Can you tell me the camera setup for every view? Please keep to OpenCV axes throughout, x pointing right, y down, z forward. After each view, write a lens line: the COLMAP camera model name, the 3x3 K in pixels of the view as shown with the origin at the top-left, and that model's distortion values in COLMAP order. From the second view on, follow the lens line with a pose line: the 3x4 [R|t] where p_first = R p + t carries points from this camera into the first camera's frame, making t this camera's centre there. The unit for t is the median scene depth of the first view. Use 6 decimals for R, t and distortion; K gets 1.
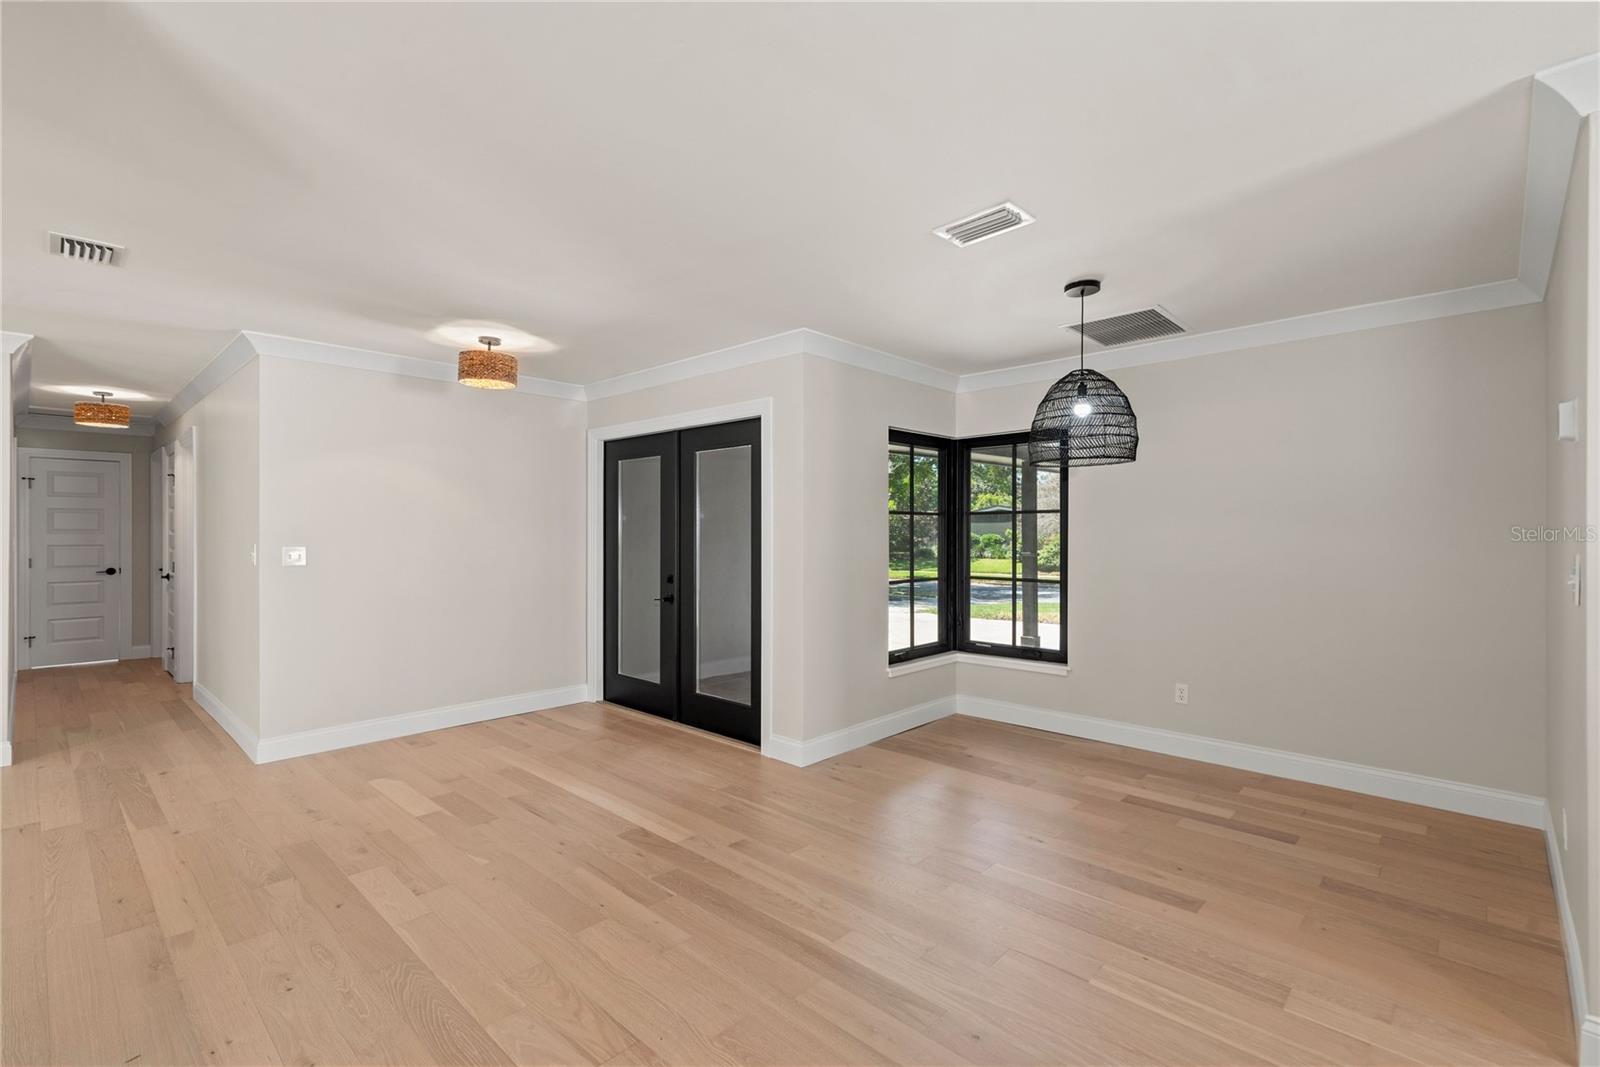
lens RADIAL K [[719.0, 0, 804.8], [0, 719.0, 534.0], [0, 0, 1]] dist [0.016147, -0.001159]
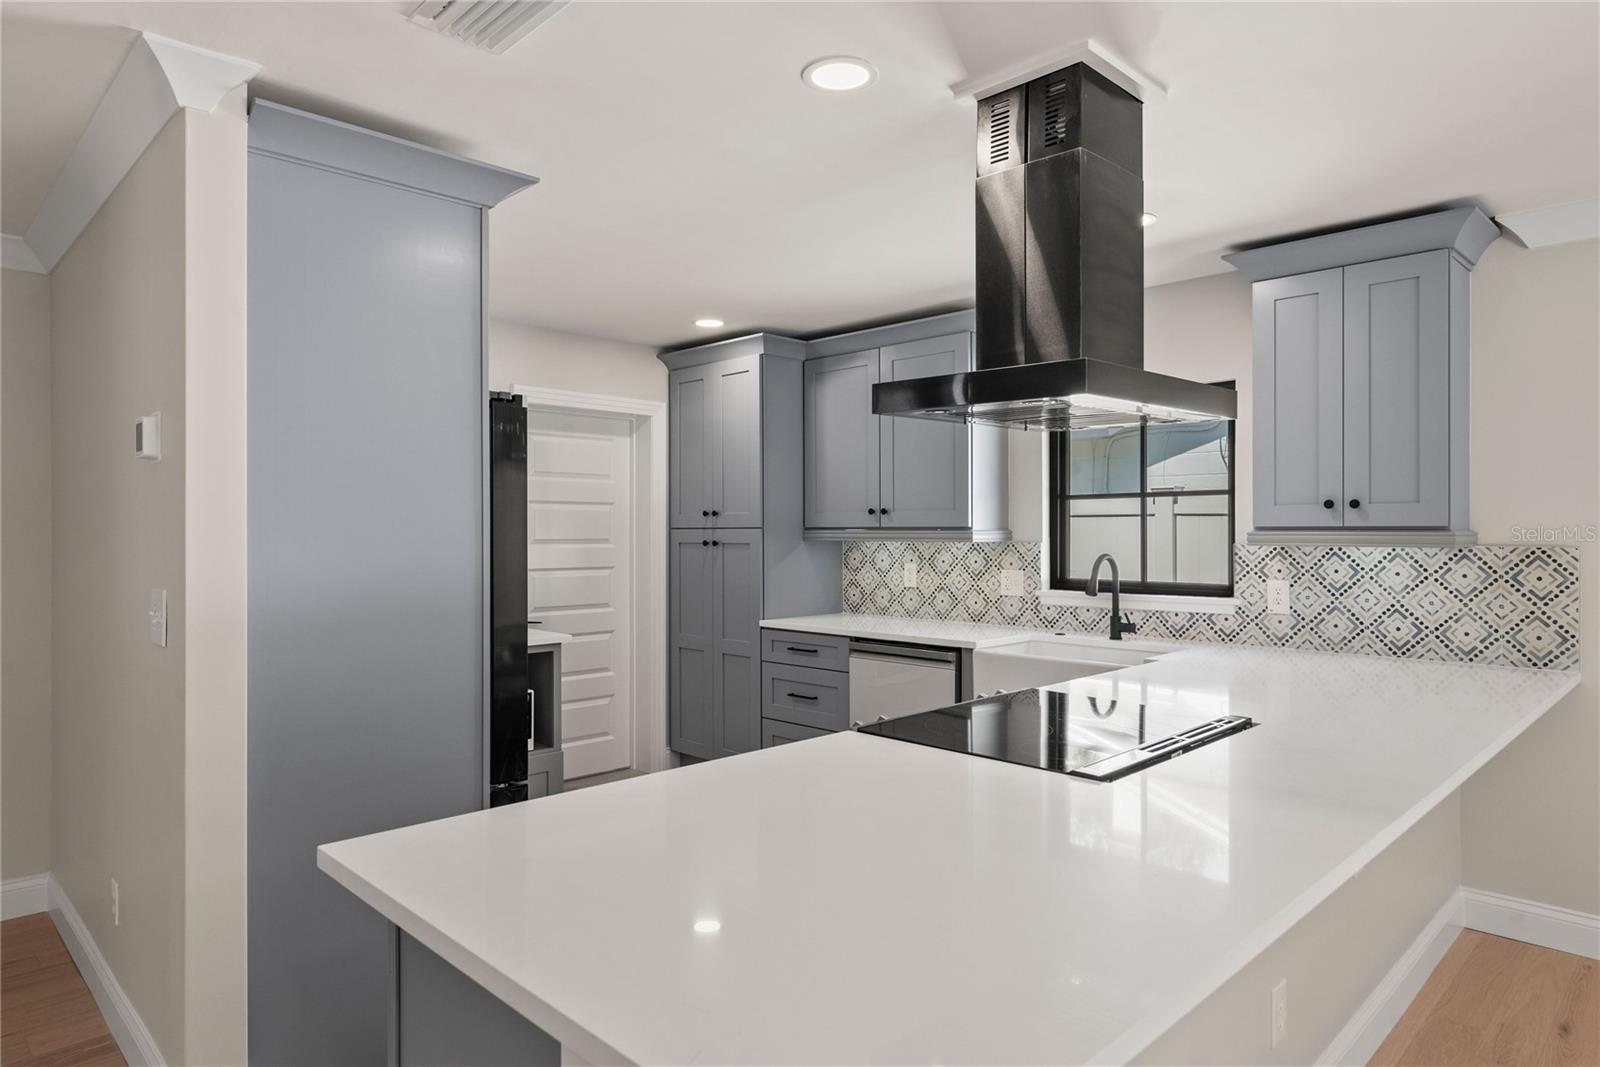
lens RADIAL K [[966.8, 0, 796.4], [0, 966.8, 528.7], [0, 0, 1]] dist [0.007604, -0.002336]
pose [[0.034583, -0.000289, 0.999402, -0.044024], [0.003745, 0.999993, 0.000160, -0.018935], [-0.999395, 0.003737, 0.034584, 0.083711]]
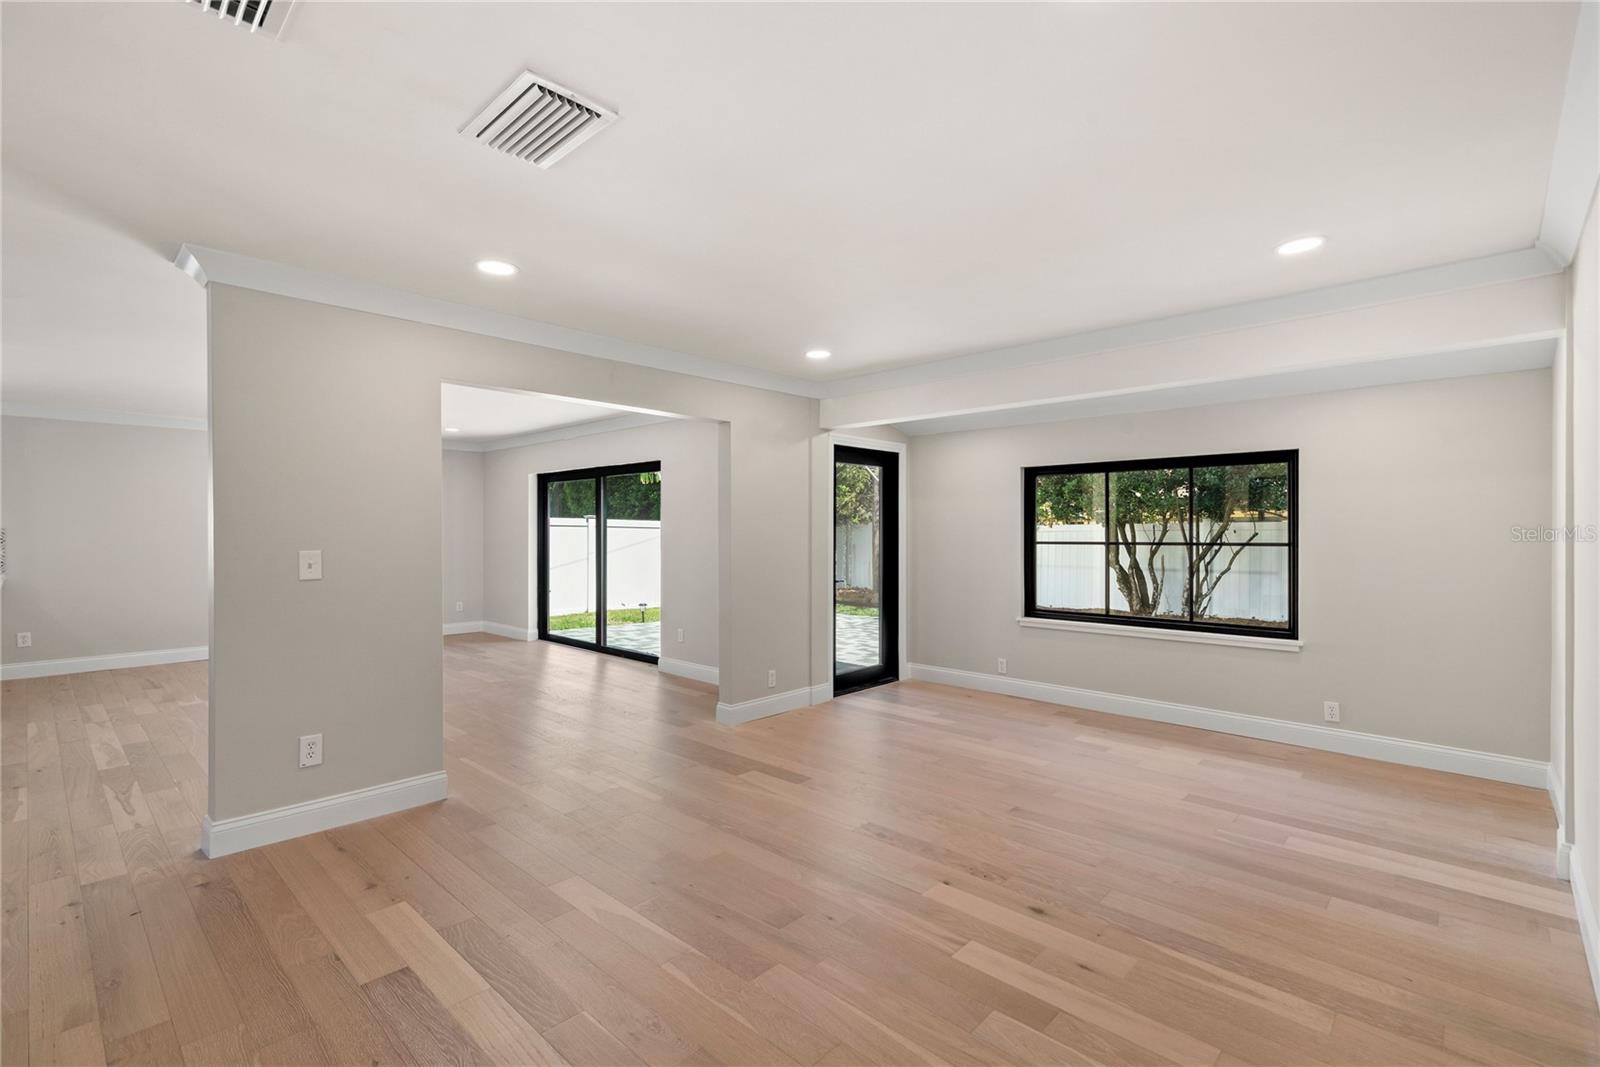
lens RADIAL K [[719.0, 0, 803.3], [0, 719.0, 529.5], [0, 0, 1]] dist [0.016147, -0.001159]
pose [[-0.999999, 0.000986, -0.000383, -0.879093], [0.000985, 0.999997, 0.002365, -0.003720], [0.000386, 0.002365, -0.999997, 0.960862]]
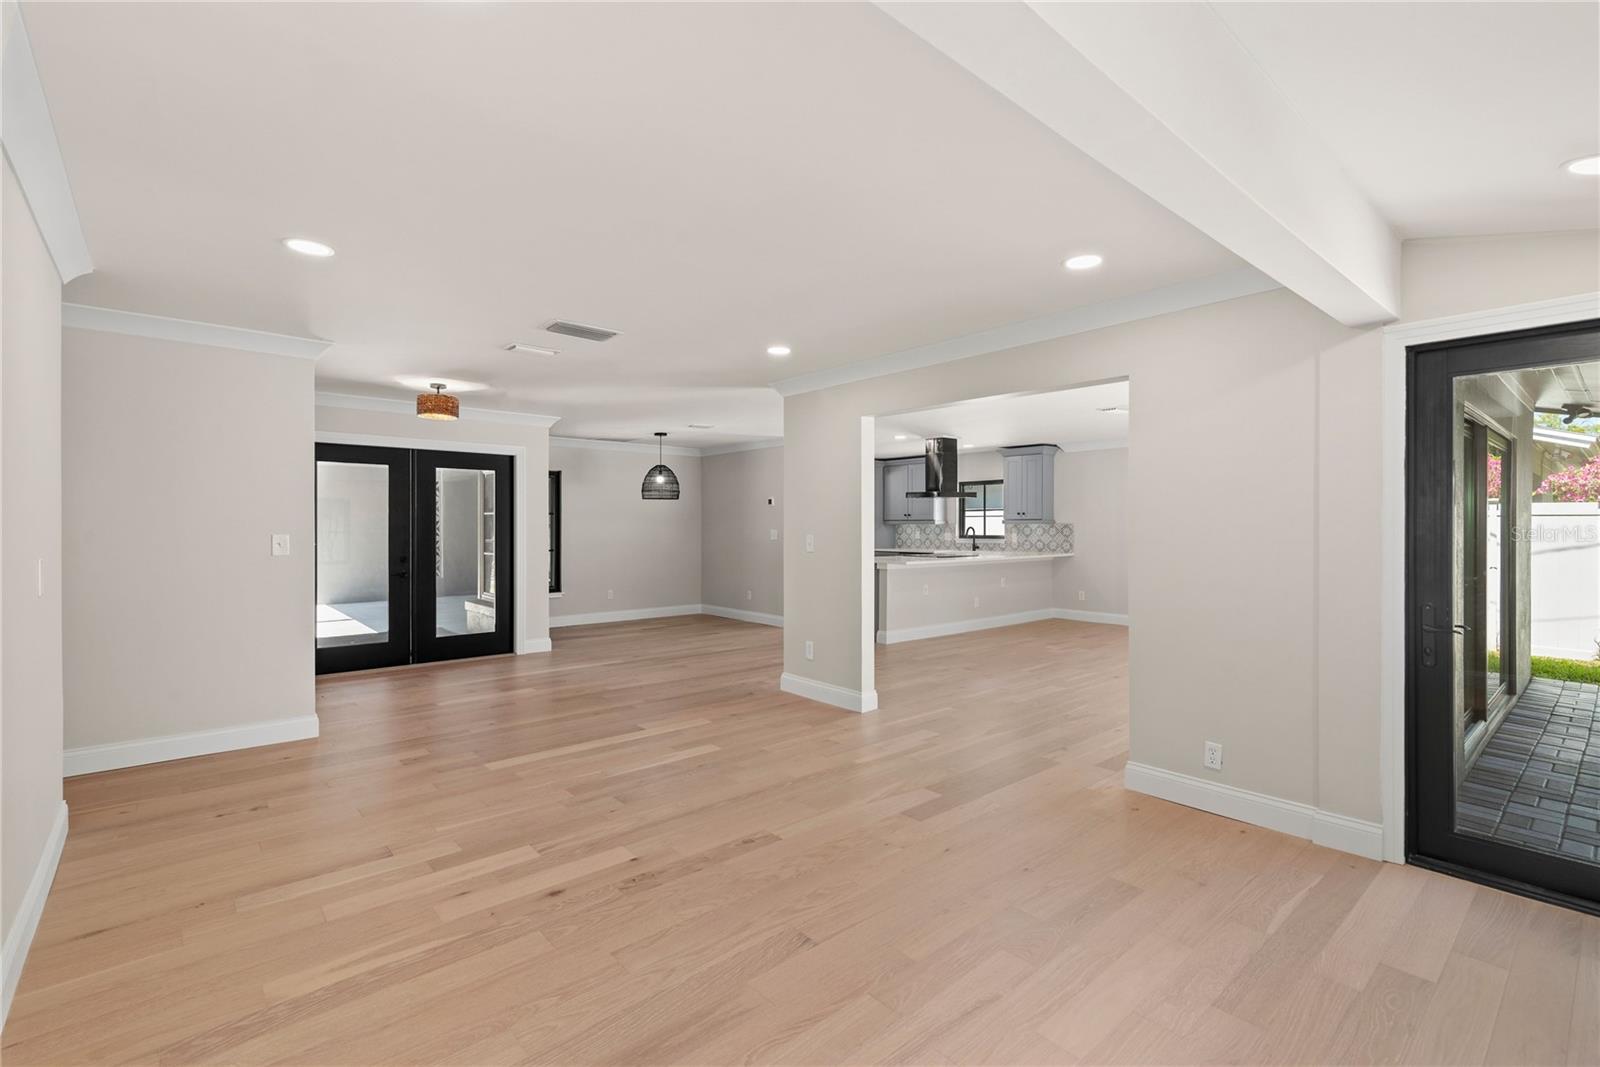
lens RADIAL K [[719.0, 0, 802.5], [0, 719.0, 527.5], [0, 0, 1]] dist [0.016147, -0.001159]
pose [[0.097158, -0.002306, 0.995266, -1.607030], [0.001622, 0.999996, 0.002158, 0.001612], [-0.995268, 0.001404, 0.097162, 0.155660]]
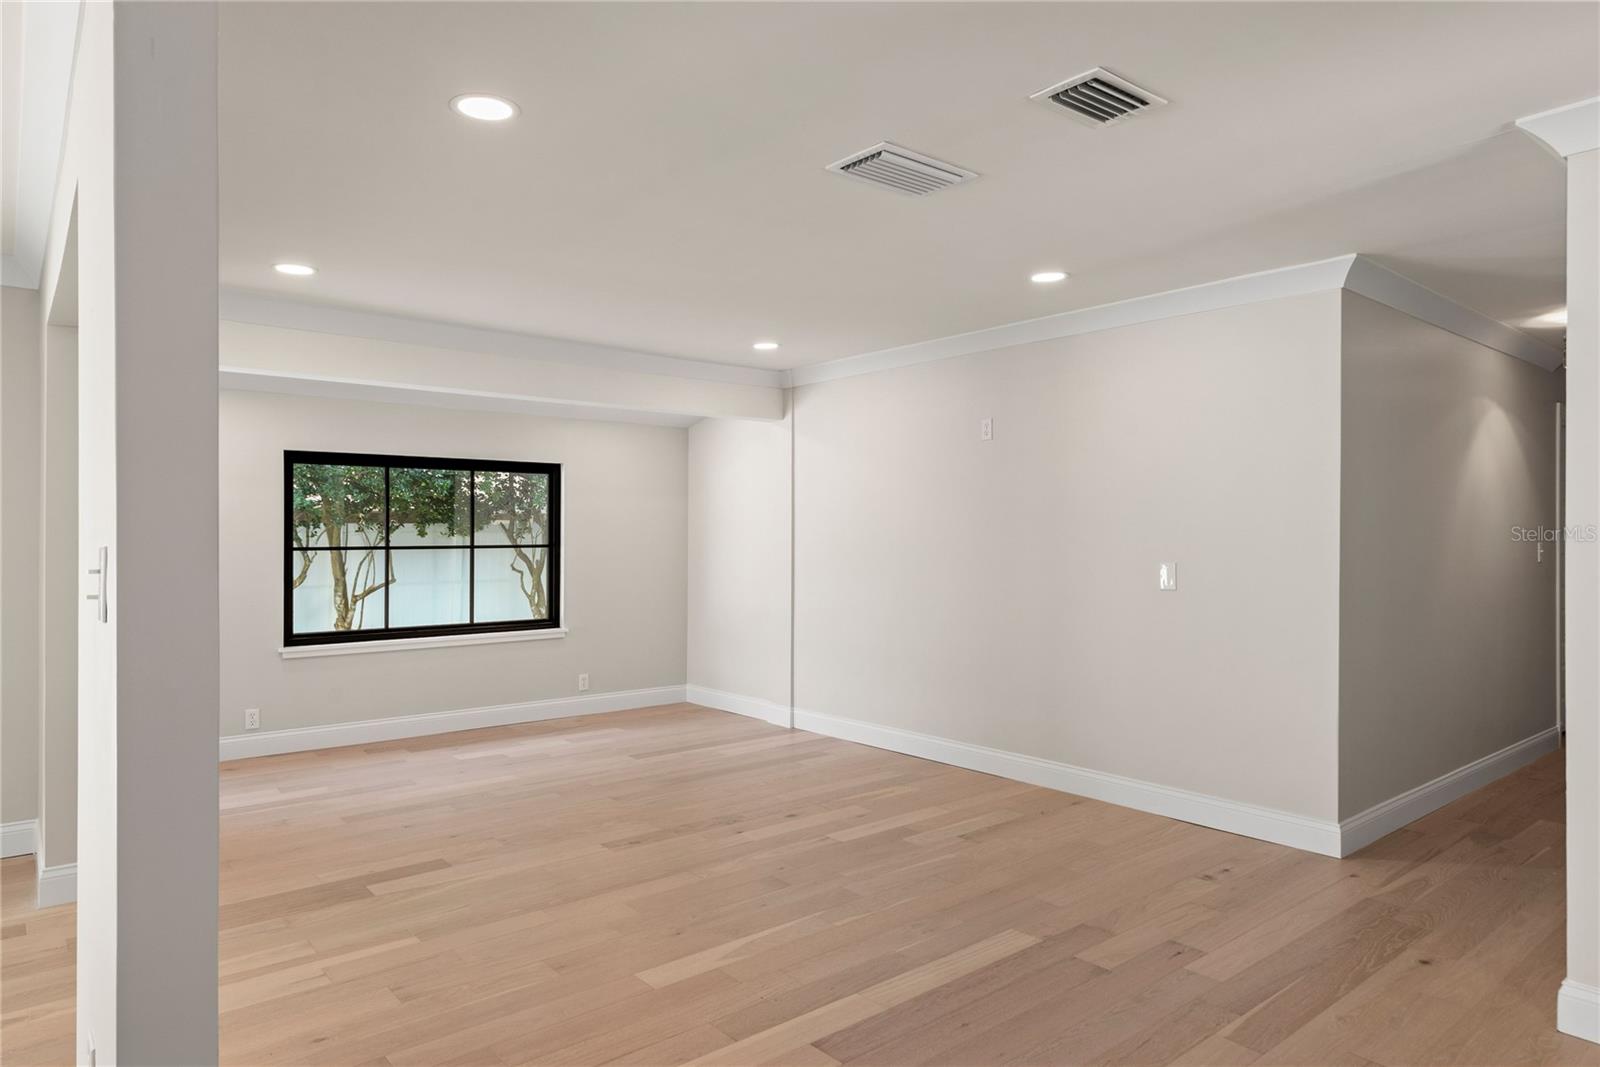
lens RADIAL K [[966.8, 0, 800.7], [0, 966.8, 536.0], [0, 0, 1]] dist [0.007604, -0.002336]
pose [[-0.124543, 0.002446, -0.992211, -0.065512], [-0.005351, 0.999981, 0.003137, -0.002650], [0.992200, 0.005700, -0.124527, 0.538270]]
